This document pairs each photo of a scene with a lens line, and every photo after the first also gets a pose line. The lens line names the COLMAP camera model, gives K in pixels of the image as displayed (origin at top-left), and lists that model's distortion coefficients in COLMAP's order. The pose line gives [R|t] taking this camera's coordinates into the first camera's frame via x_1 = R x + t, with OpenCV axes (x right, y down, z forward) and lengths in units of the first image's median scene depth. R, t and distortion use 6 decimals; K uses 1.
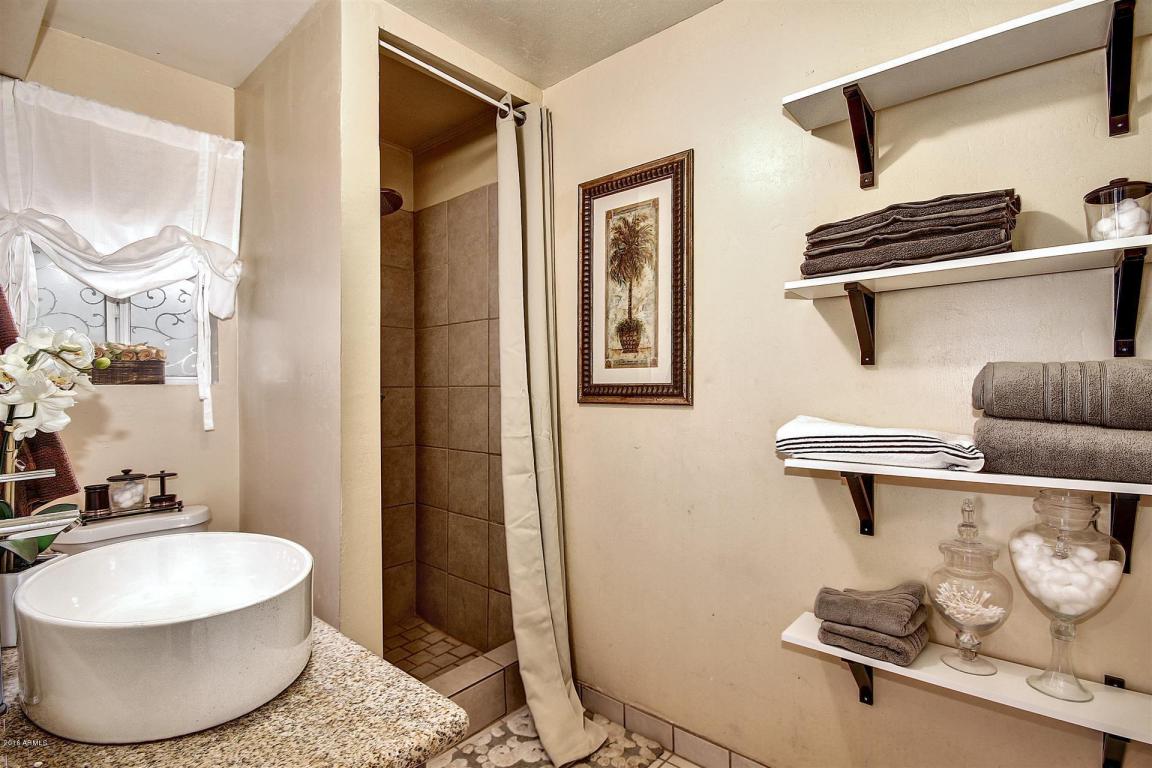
lens RADIAL K [[536.0, 0, 574.0], [0, 536.0, 393.9], [0, 0, 1]] dist [-0.000208, -0.000538]
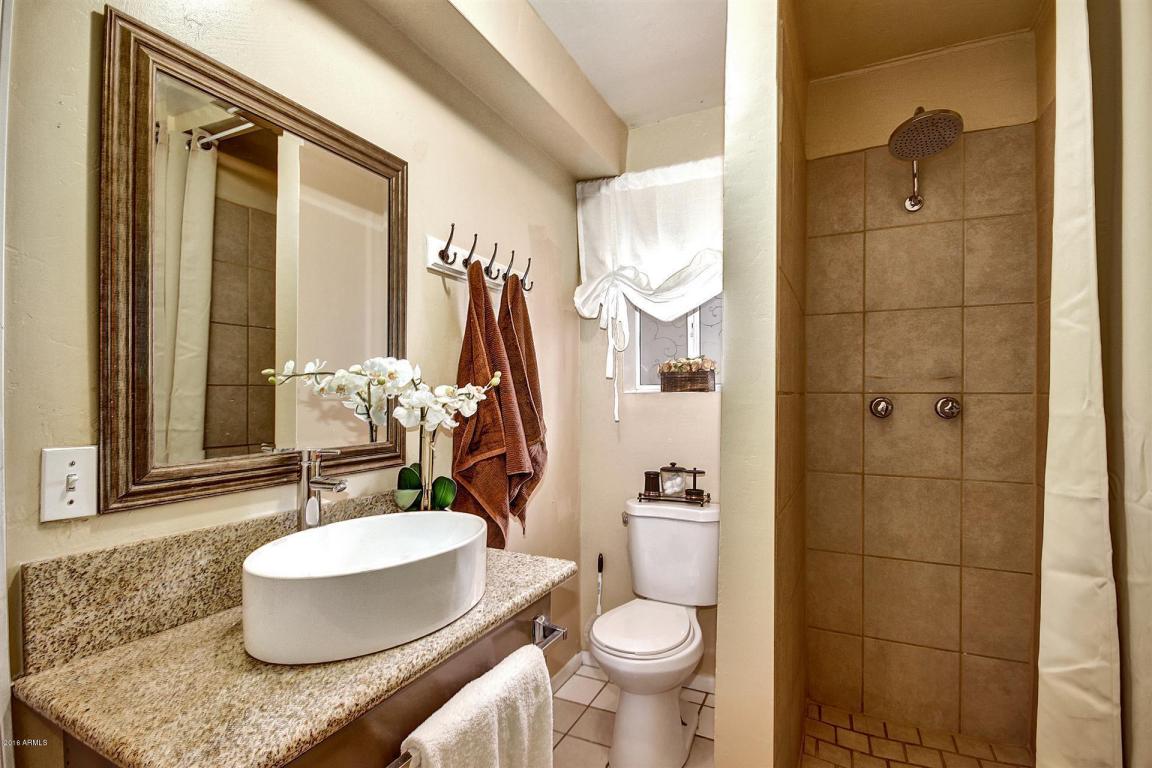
lens RADIAL K [[536.0, 0, 574.0], [0, 536.0, 393.9], [0, 0, 1]] dist [-0.000208, -0.000538]
pose [[0.275572, 0.000413, -0.961280, 0.257755], [-0.009973, 0.999947, -0.002429, -0.008133], [0.961229, 0.010256, 0.275562, 0.448195]]
